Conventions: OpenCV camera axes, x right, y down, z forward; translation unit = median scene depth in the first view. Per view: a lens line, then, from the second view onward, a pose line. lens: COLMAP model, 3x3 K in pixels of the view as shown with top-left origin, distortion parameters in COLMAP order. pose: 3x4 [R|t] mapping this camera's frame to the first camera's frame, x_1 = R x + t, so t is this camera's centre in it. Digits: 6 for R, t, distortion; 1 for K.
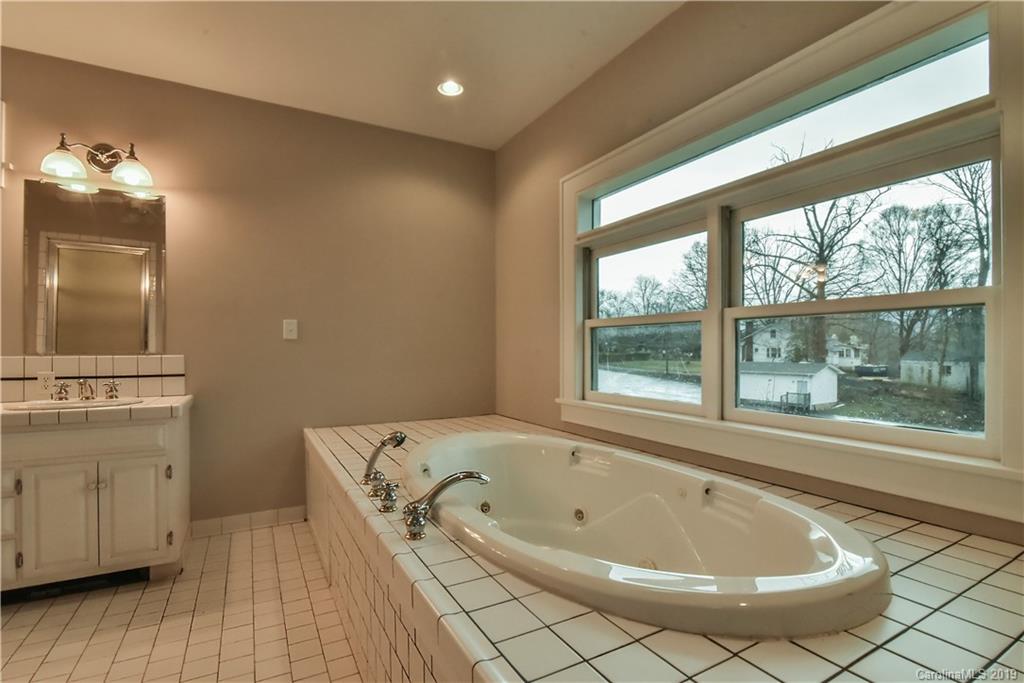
lens RADIAL K [[482.1, 0, 508.8], [0, 482.1, 347.3], [0, 0, 1]] dist [-0.022388, 0.000527]
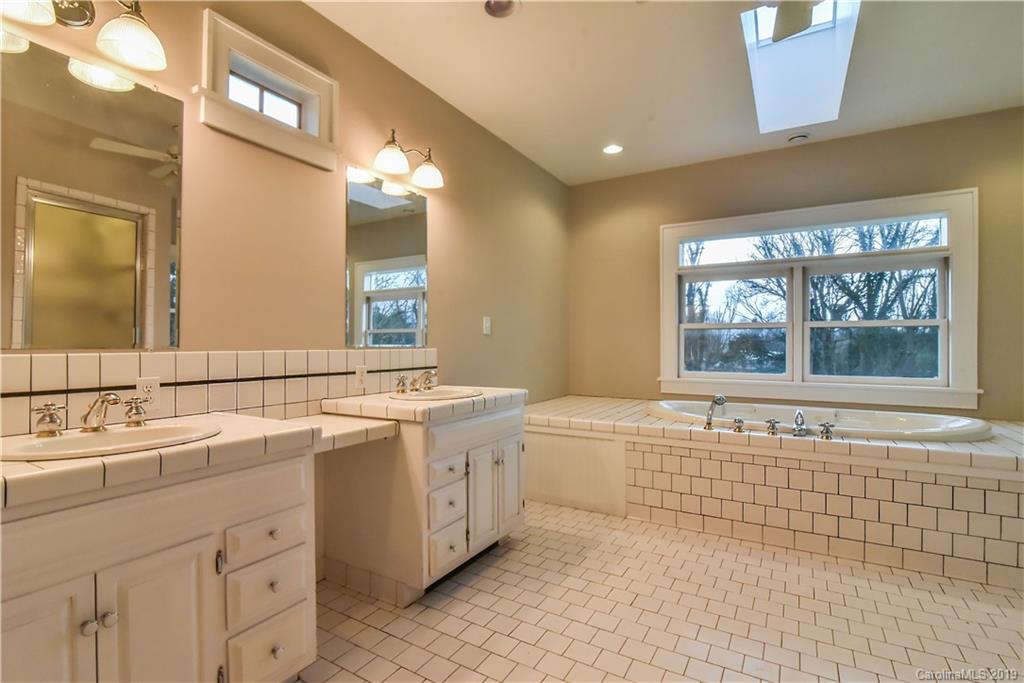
lens RADIAL K [[479.3, 0, 505.8], [0, 479.3, 341.3], [0, 0, 1]] dist [-0.003572, -0.000428]
pose [[0.863205, 0.004534, 0.504833, -1.230874], [-0.002498, 0.999986, -0.004710, 0.005775], [-0.504848, 0.002805, 0.863204, -0.006947]]
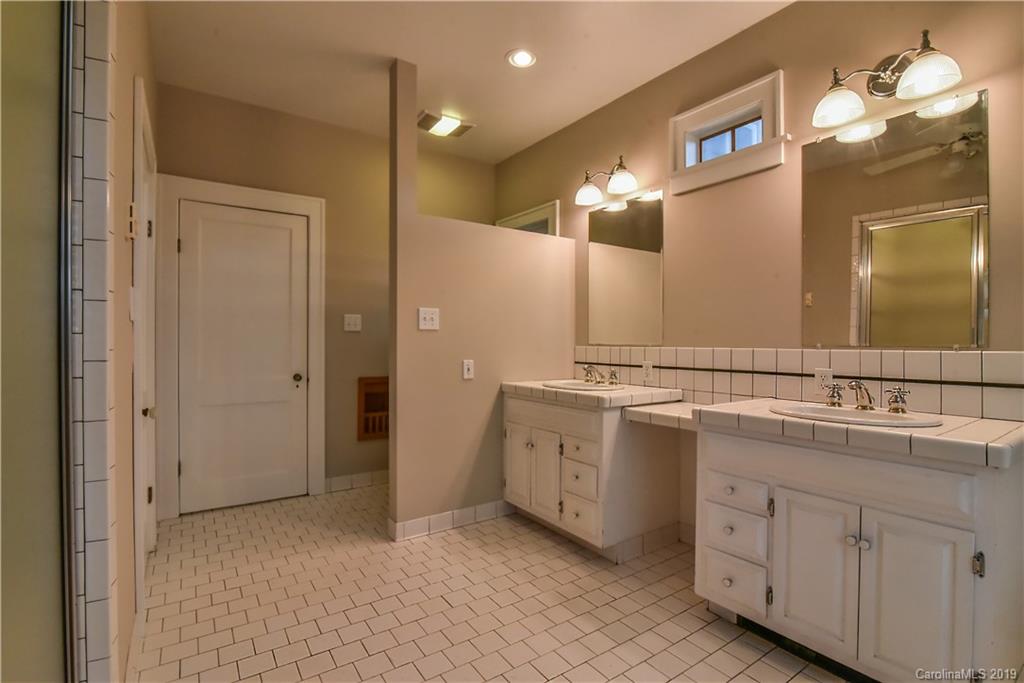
lens RADIAL K [[479.5, 0, 512.0], [0, 479.5, 341.5], [0, 0, 1]] dist [-0.015858, 0.000601]
pose [[0.113786, 0.003090, -0.993500, -0.214251], [-0.000903, 0.999995, 0.003007, 0.002980], [0.993505, 0.000555, 0.113789, 0.364720]]
